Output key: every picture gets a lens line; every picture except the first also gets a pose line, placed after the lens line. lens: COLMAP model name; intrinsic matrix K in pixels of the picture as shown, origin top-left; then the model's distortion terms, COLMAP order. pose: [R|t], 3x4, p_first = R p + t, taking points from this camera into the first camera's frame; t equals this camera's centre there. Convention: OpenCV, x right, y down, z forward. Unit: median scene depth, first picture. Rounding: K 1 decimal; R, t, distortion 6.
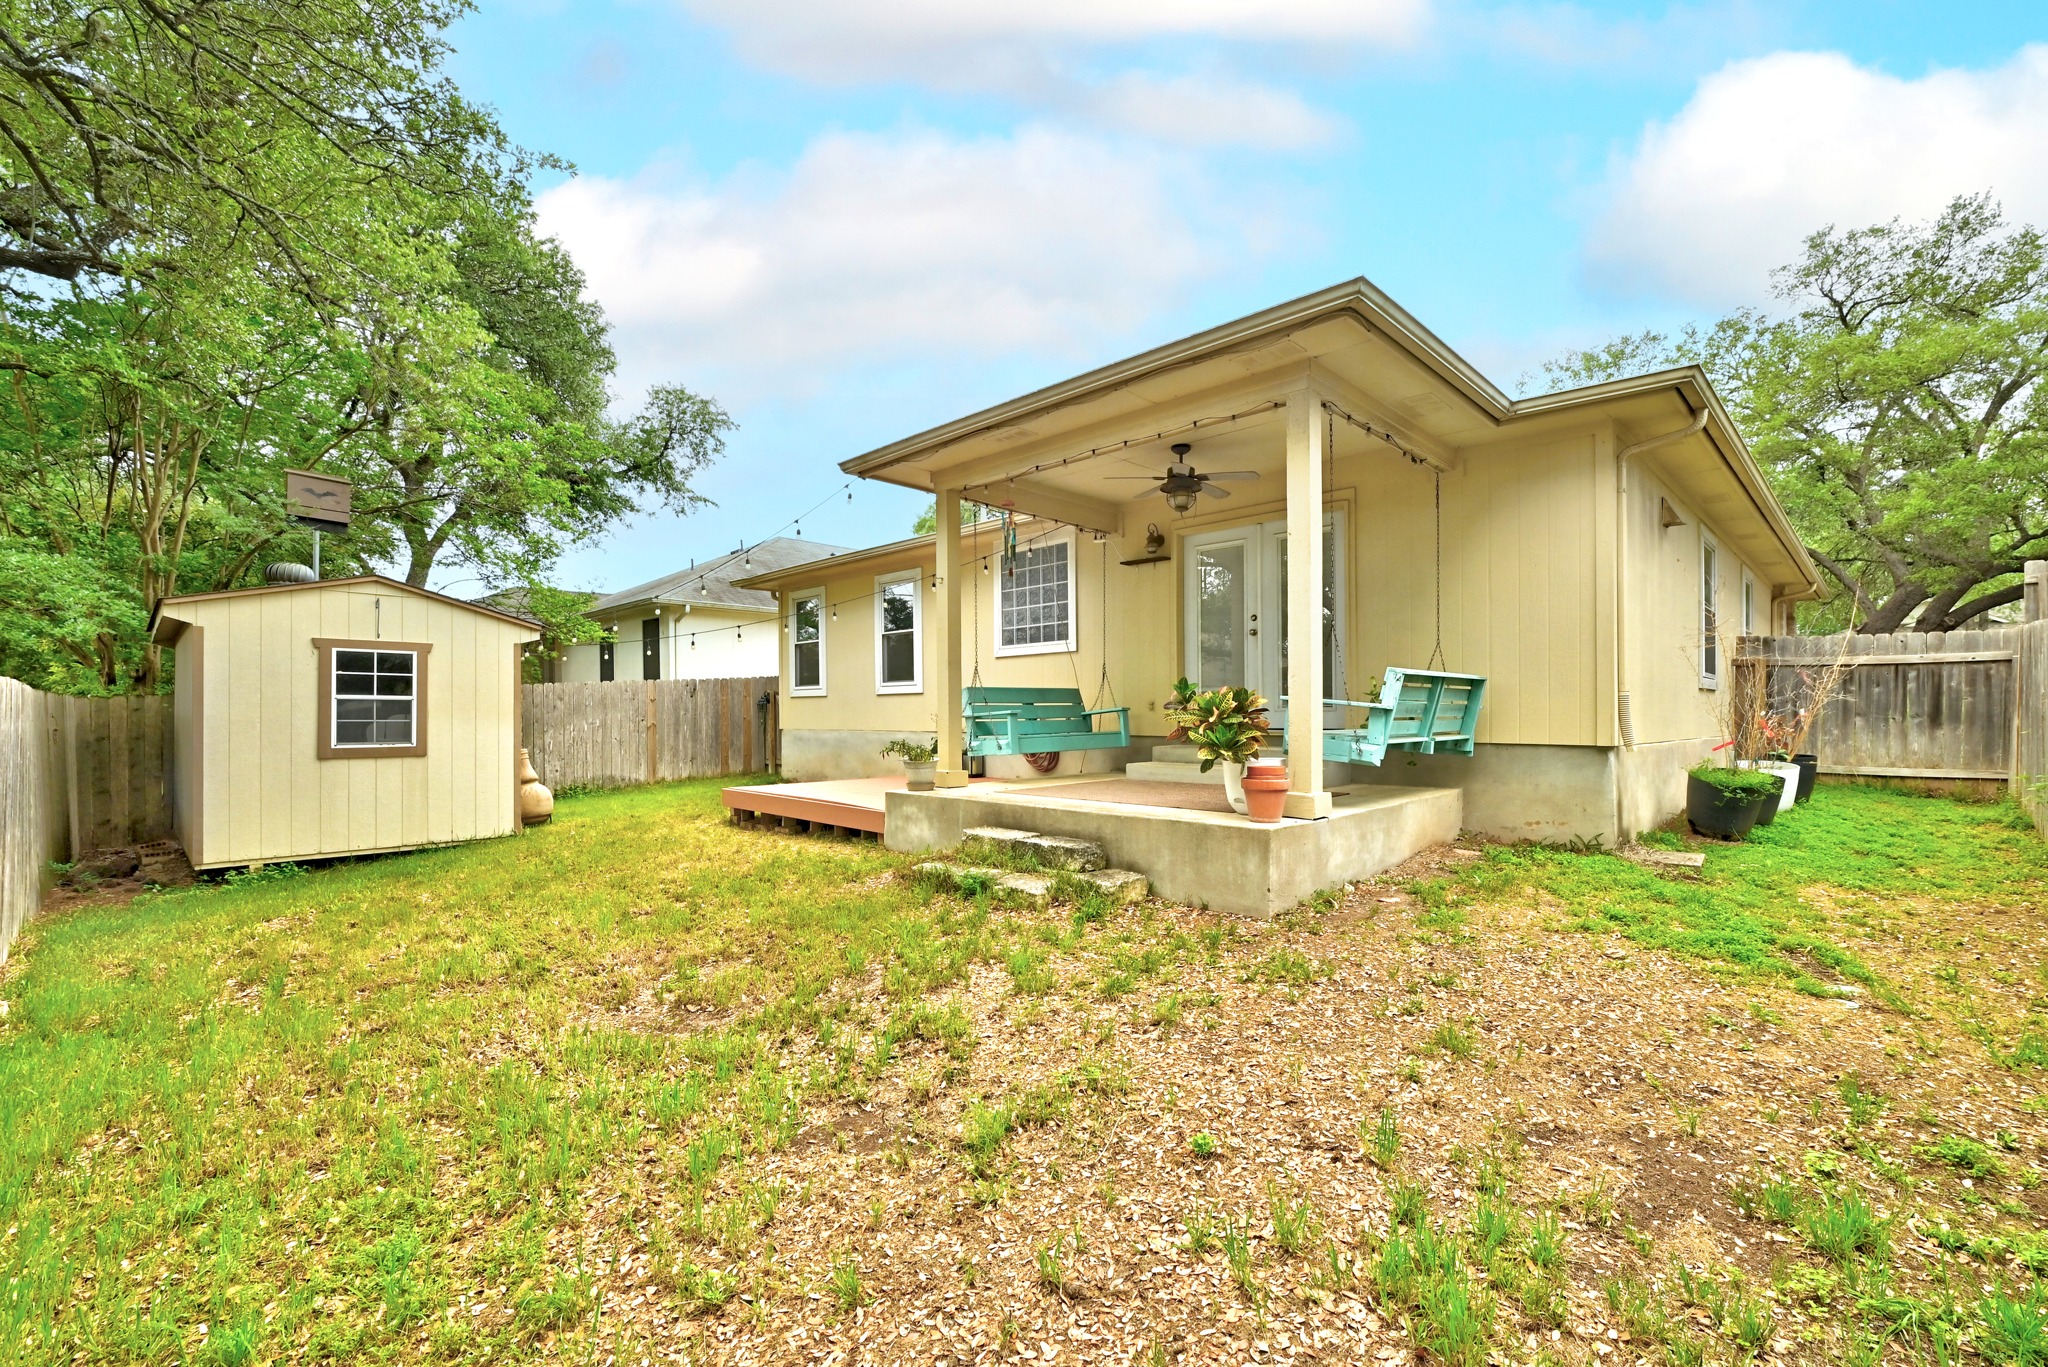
lens RADIAL K [[843.6, 0, 1029.1], [0, 843.6, 700.7], [0, 0, 1]] dist [0.001109, 0.000092]
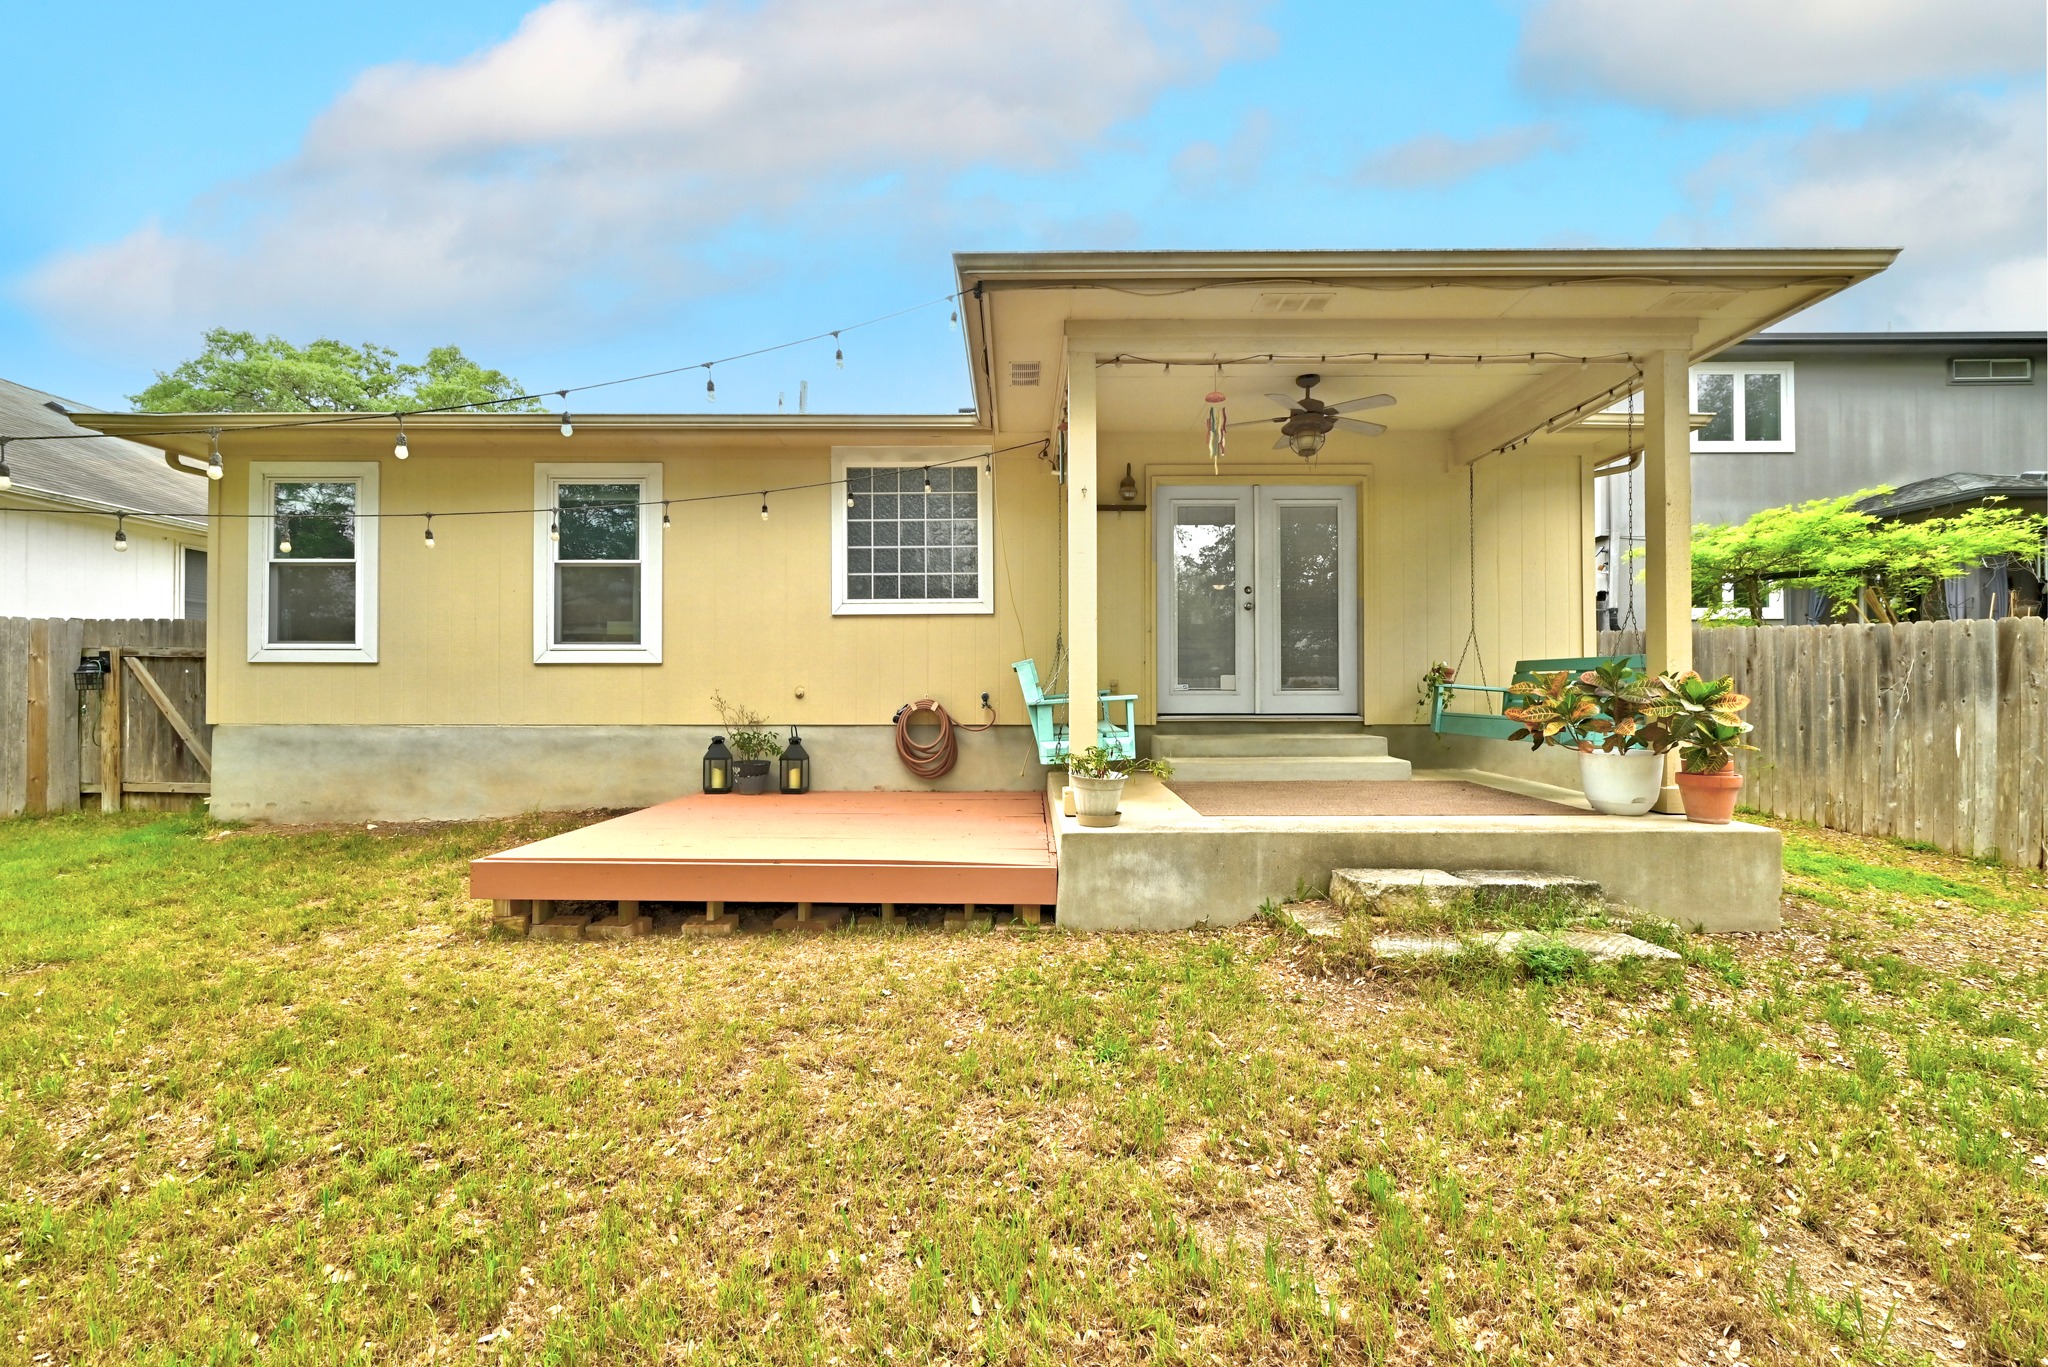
lens RADIAL K [[843.6, 0, 1023.5], [0, 843.6, 672.5], [0, 0, 1]] dist [0.001109, 0.000092]
pose [[0.727355, 0.017045, 0.686049, -0.520287], [-0.012335, 0.999855, -0.011763, 0.002813], [-0.686150, 0.000093, 0.727460, 0.512460]]
